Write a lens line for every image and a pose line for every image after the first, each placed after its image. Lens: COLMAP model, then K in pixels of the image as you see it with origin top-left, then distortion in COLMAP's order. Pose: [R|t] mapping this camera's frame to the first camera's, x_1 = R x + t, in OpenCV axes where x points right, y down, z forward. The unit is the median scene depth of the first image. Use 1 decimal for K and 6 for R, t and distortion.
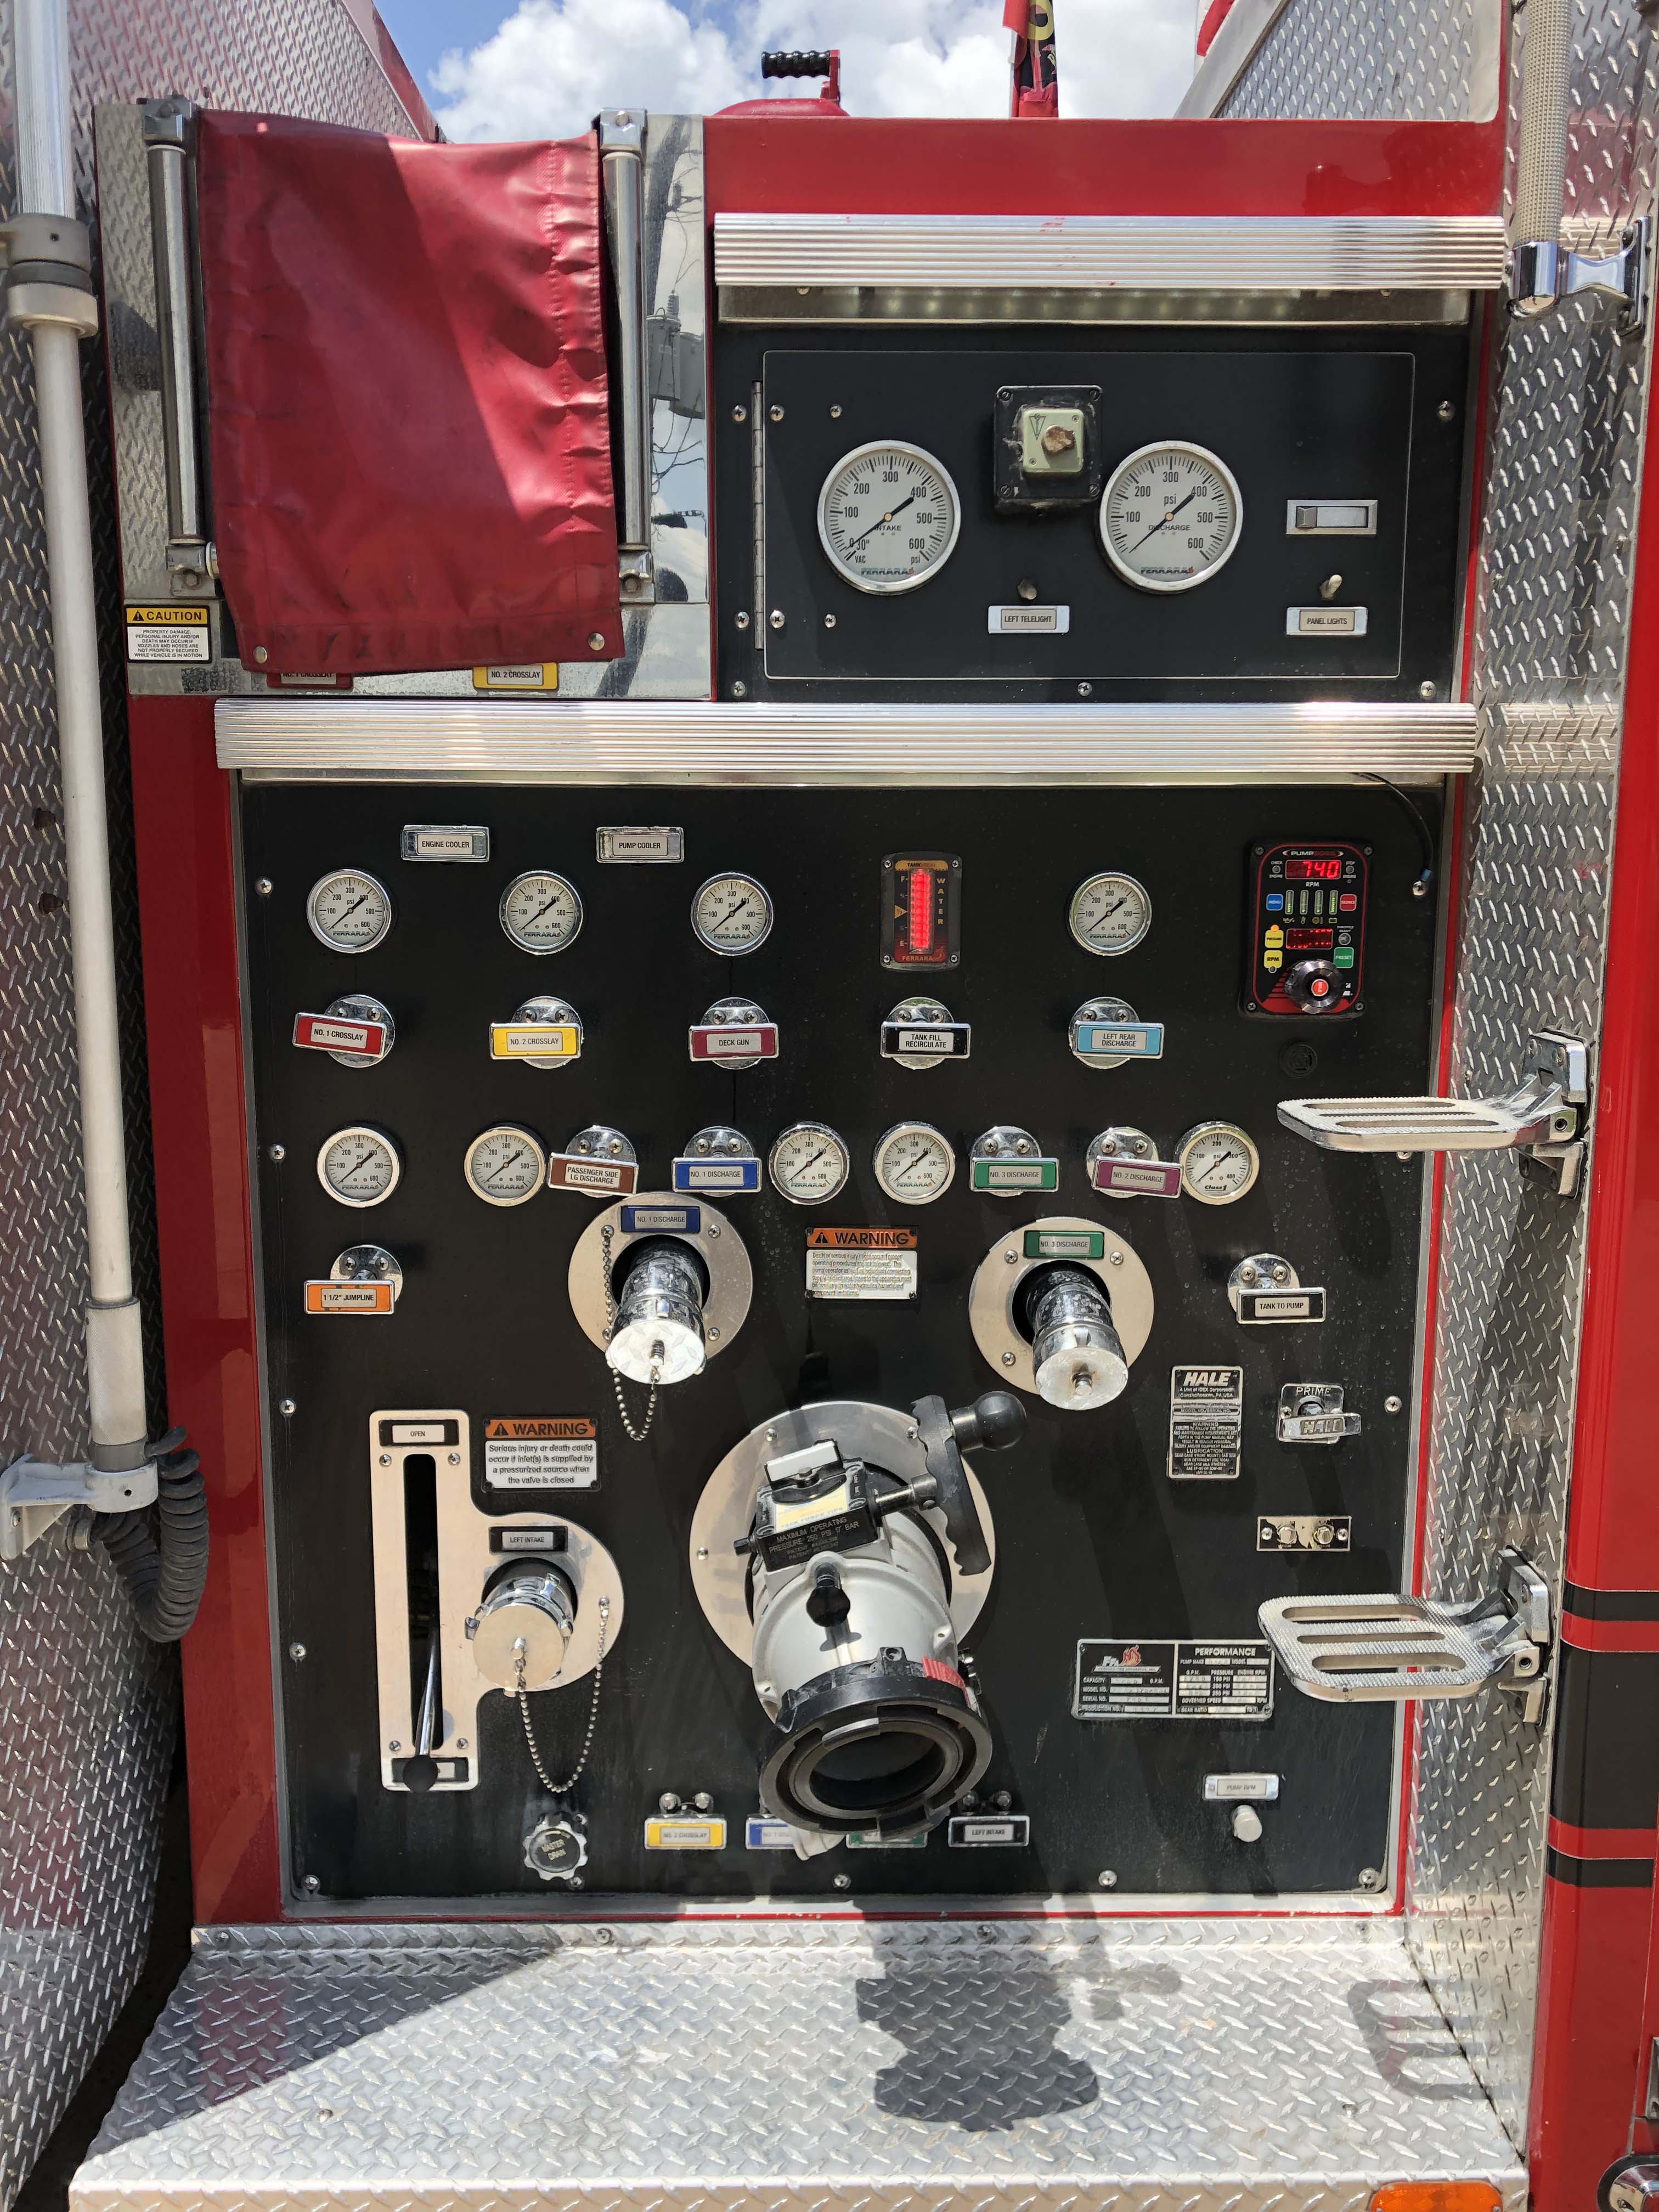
lens RADIAL K [[1823.6, 0, 817.9], [0, 1823.6, 1114.5], [0, 0, 1]] dist [0.025697, -0.029878]
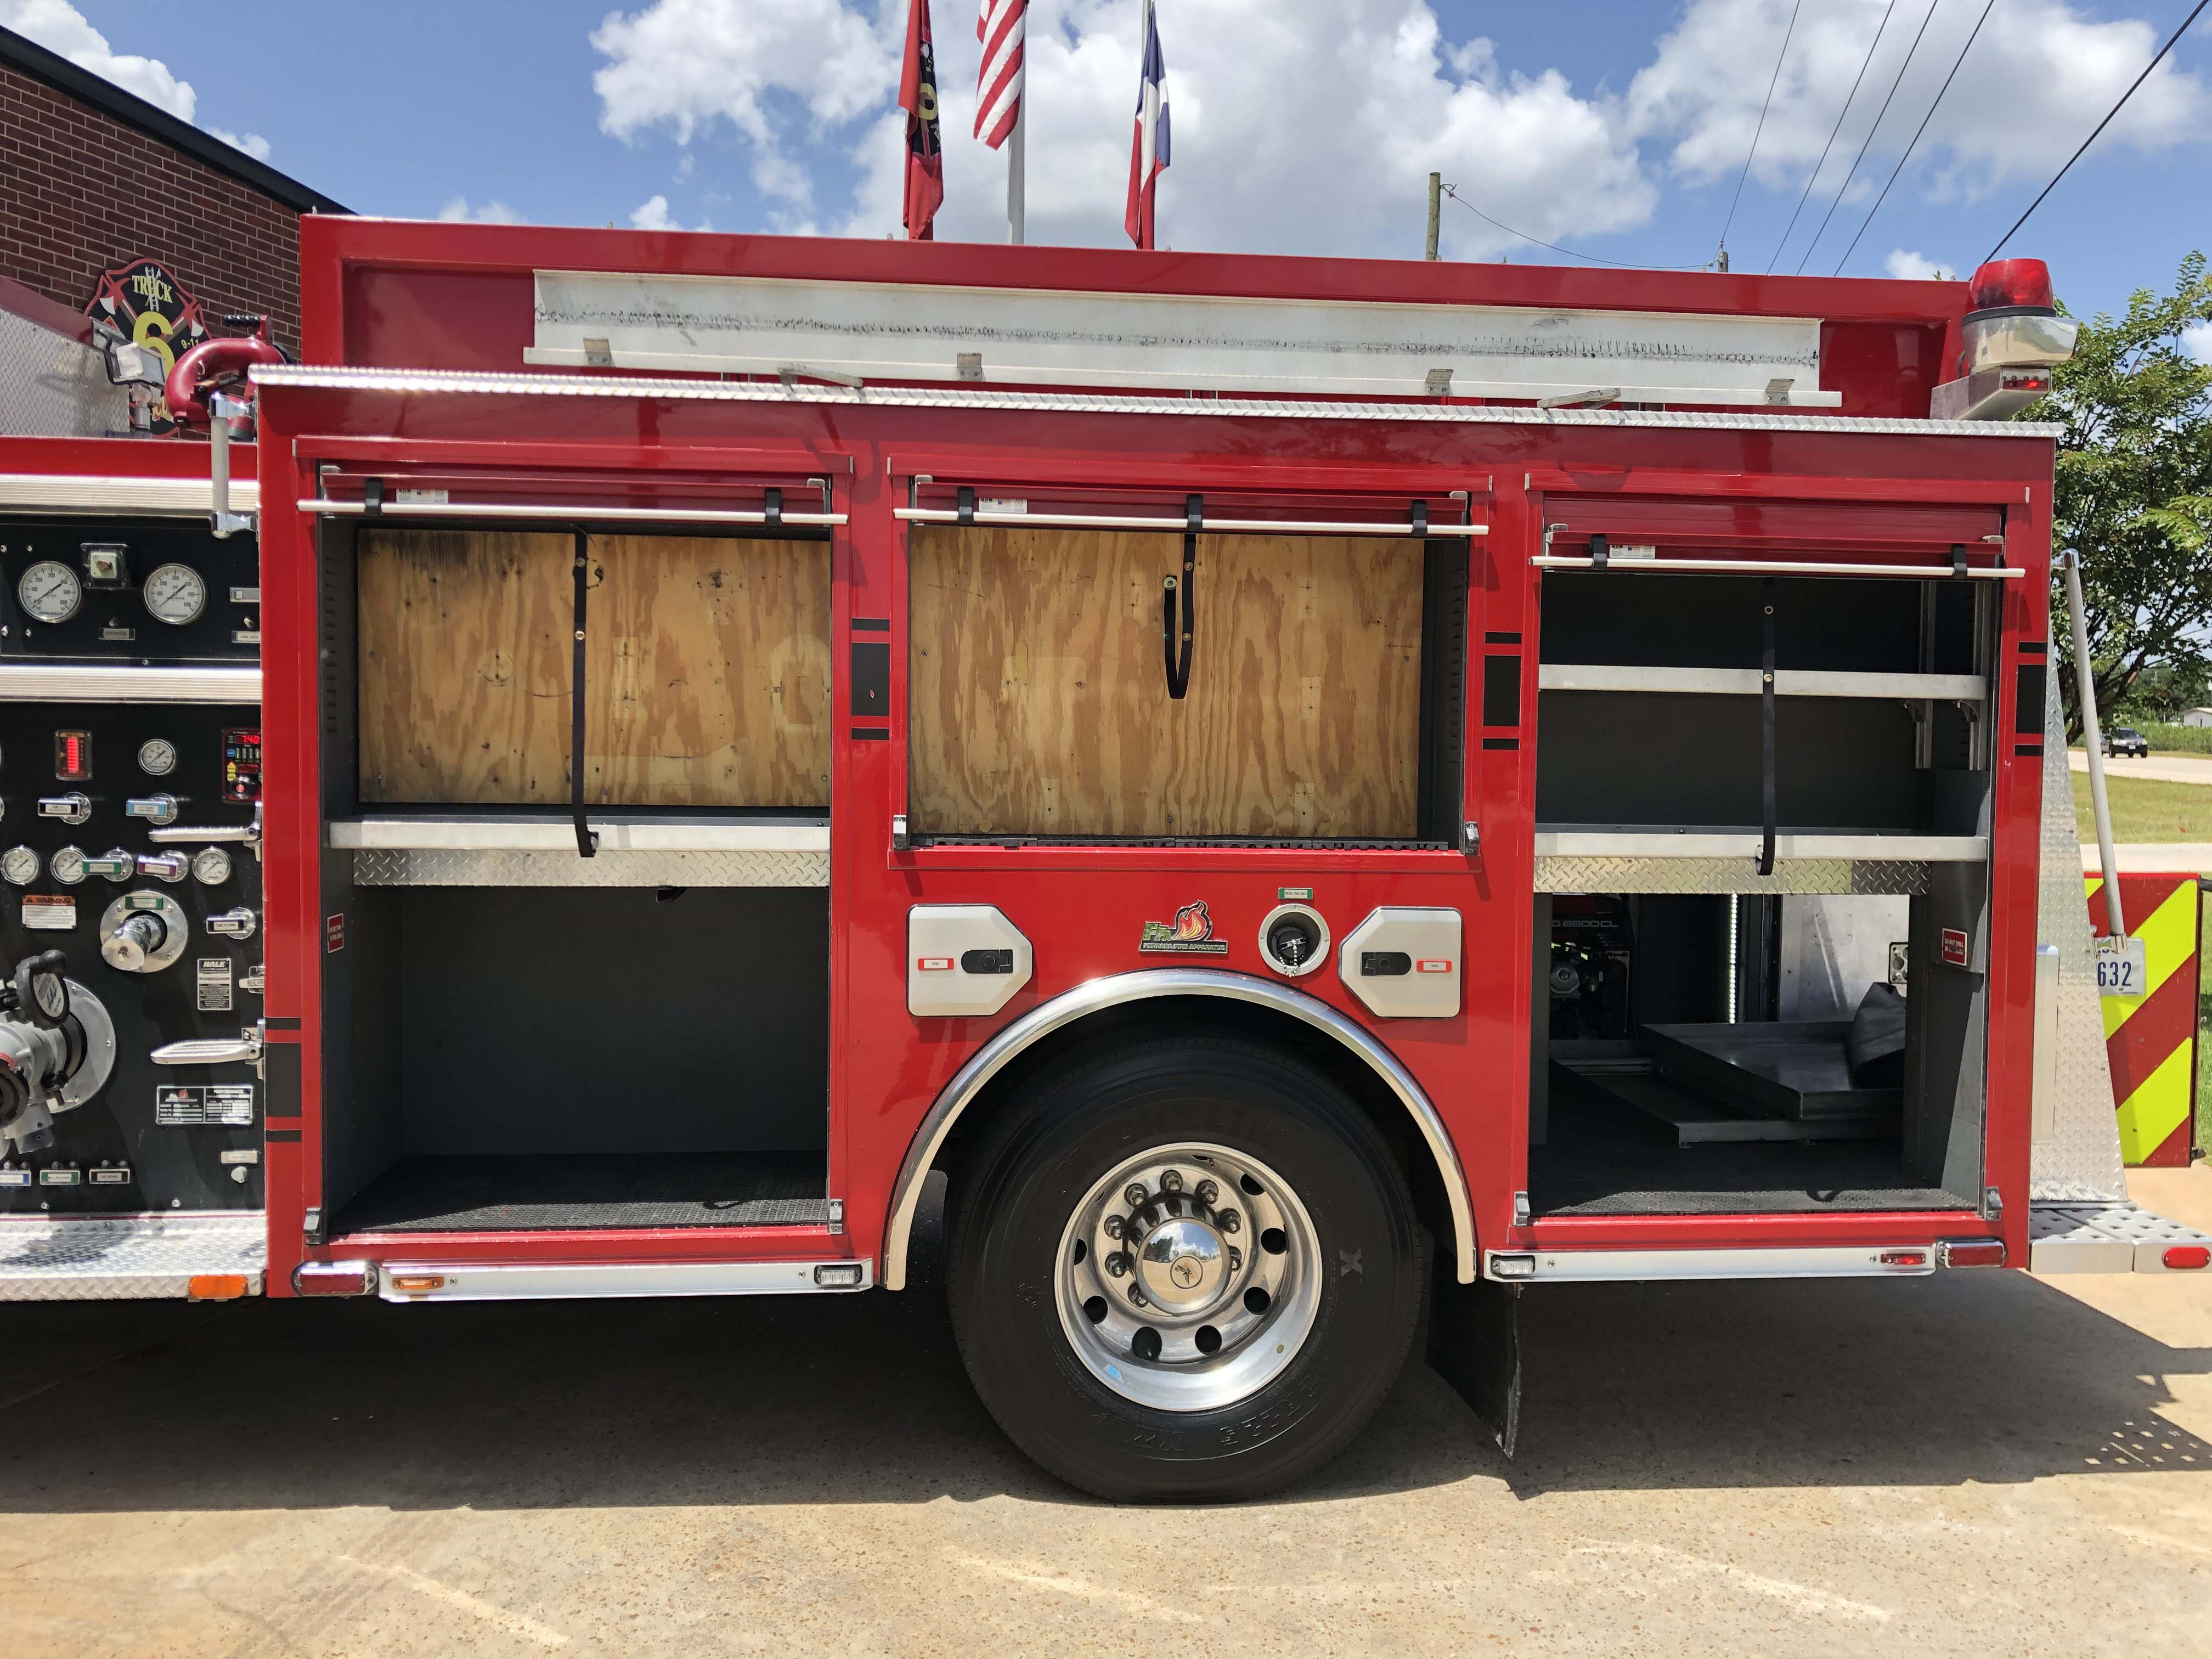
lens RADIAL K [[1823.6, 0, 1119.1], [0, 1823.6, 834.4], [0, 0, 1]] dist [0.025697, -0.029878]
pose [[0.994389, 0.005716, 0.105633, 1.120767], [0.006954, 0.992847, -0.119190, 0.272507], [-0.105558, 0.119256, 0.987236, -1.411512]]
